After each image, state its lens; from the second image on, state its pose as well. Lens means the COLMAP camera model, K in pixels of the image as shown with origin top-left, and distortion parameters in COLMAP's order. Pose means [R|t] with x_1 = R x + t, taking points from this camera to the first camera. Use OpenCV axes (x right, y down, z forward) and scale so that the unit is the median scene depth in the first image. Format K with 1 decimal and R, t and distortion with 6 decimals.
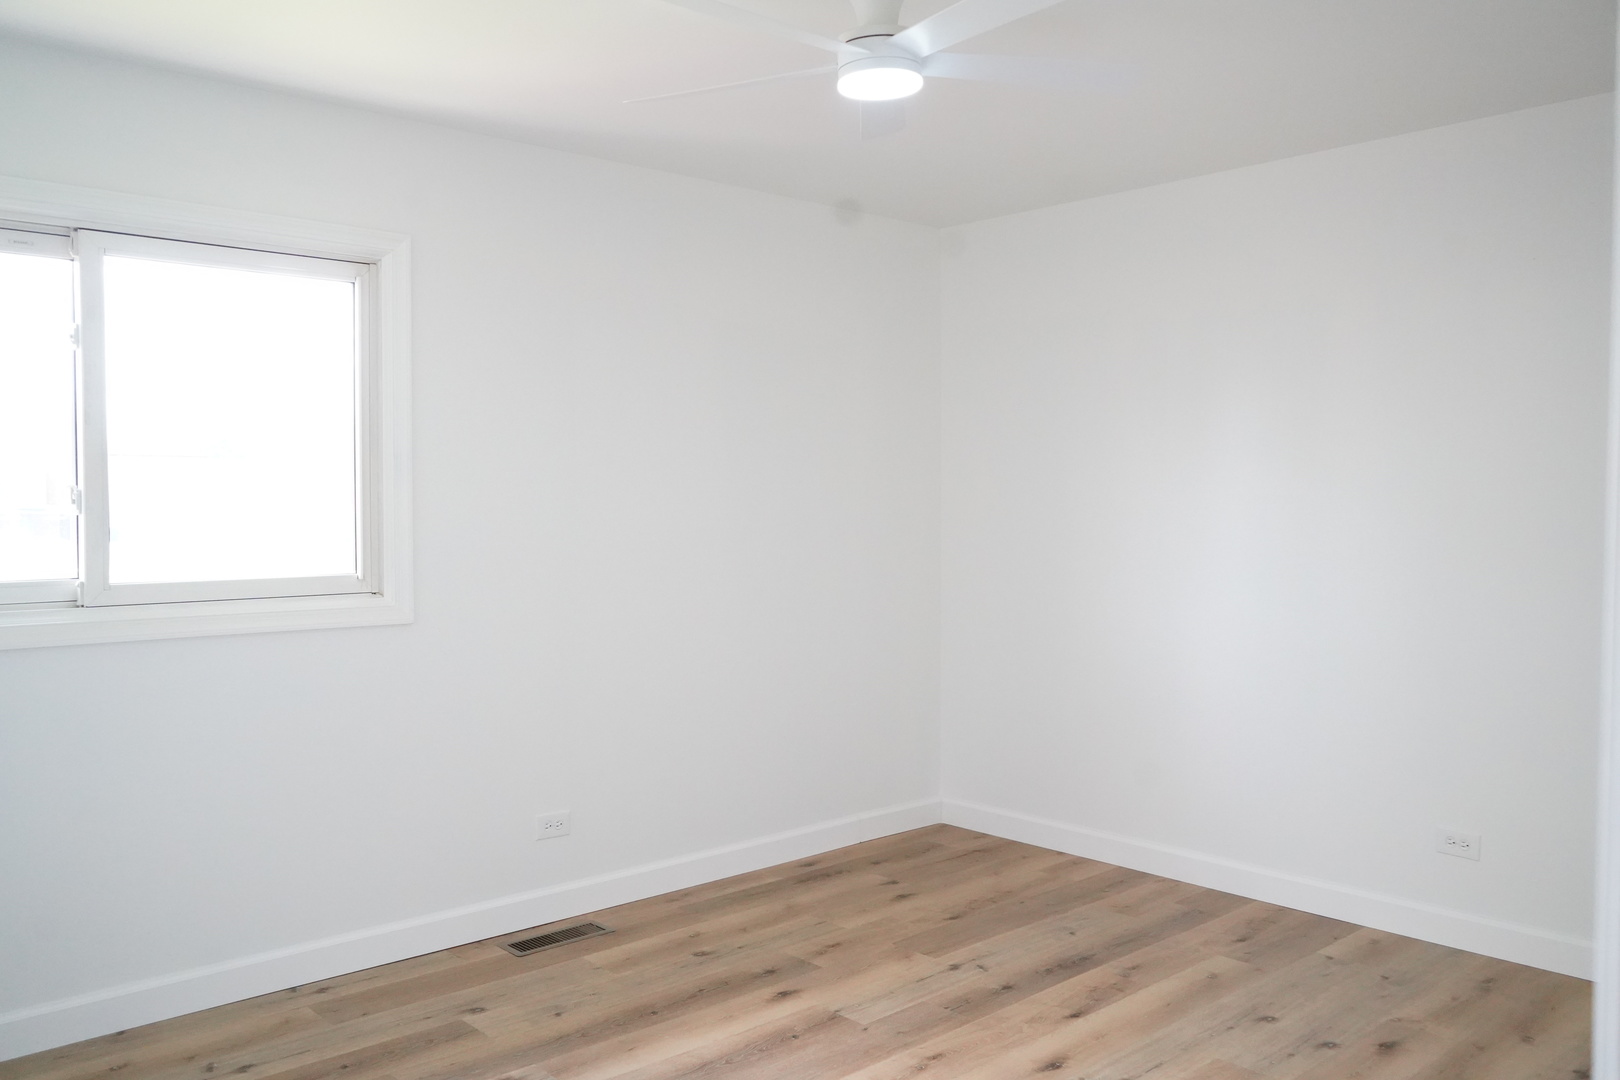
lens RADIAL K [[1289.8, 0, 810.0], [0, 1289.8, 540.0], [0, 0, 1]] dist [-0.019243, 0.005325]
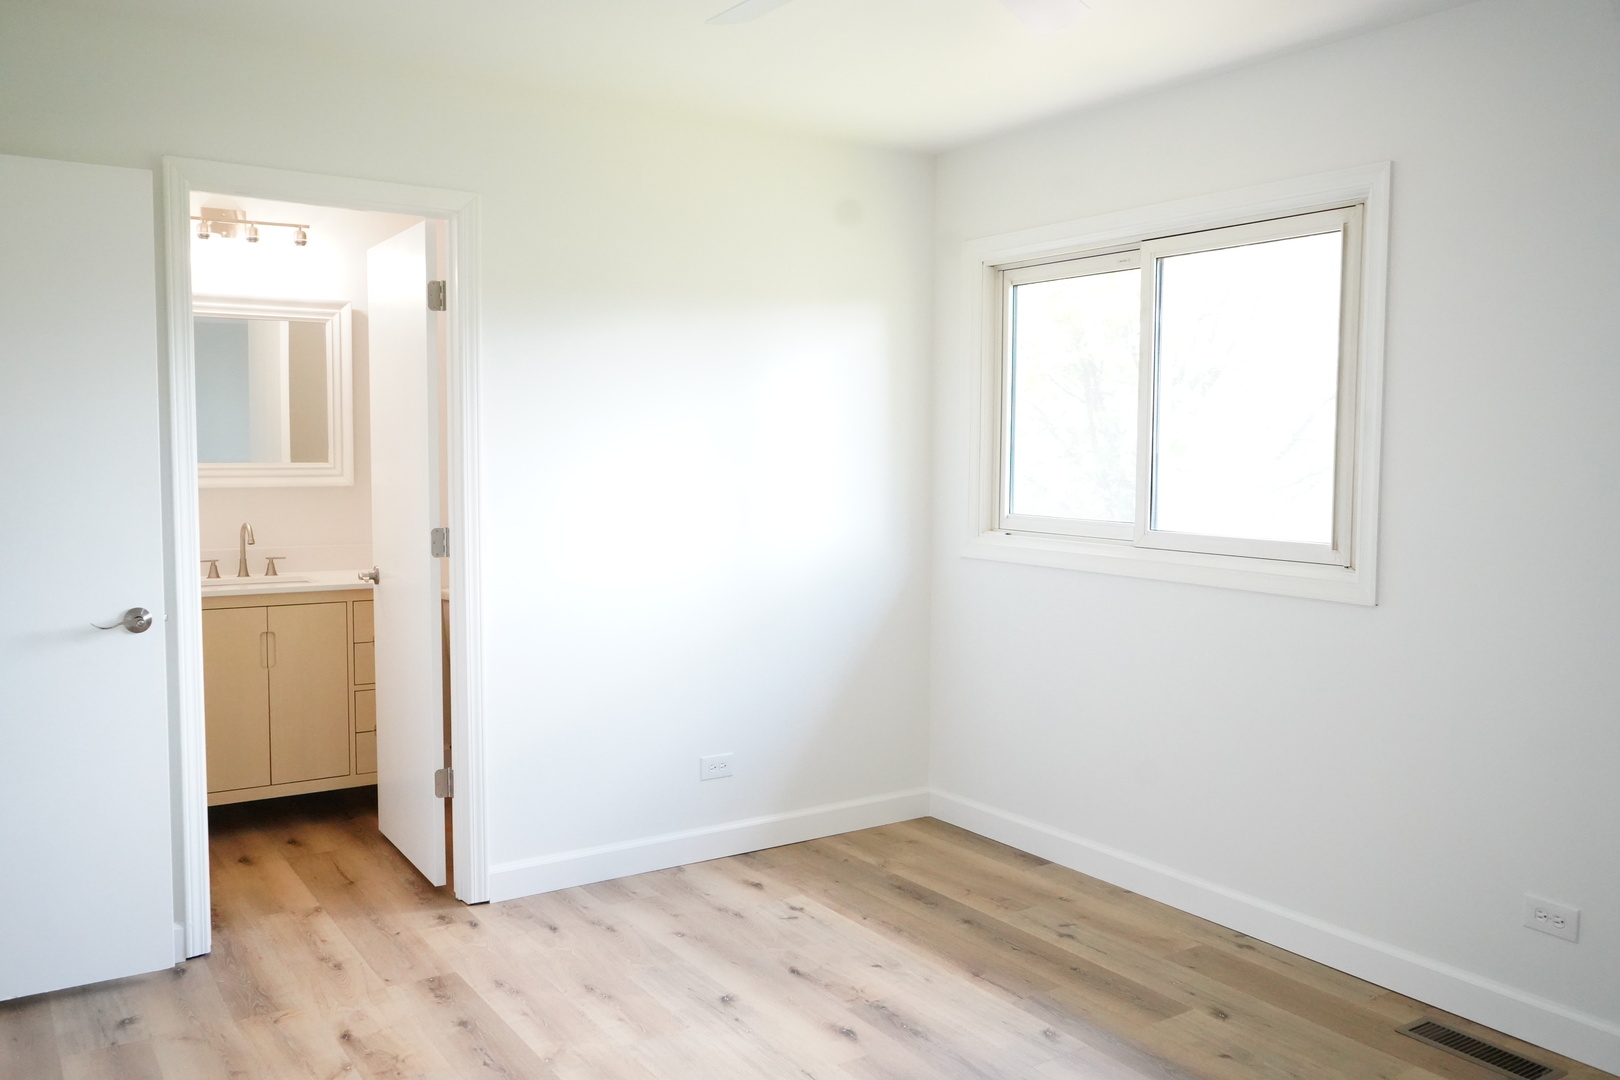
lens RADIAL K [[1289.8, 0, 810.0], [0, 1289.8, 540.0], [0, 0, 1]] dist [-0.019243, 0.005325]
pose [[-0.172551, 0.069829, -0.982522, 0.685511], [-0.032424, 0.996541, 0.076520, -0.038791], [0.984467, 0.045061, -0.169690, 0.852786]]
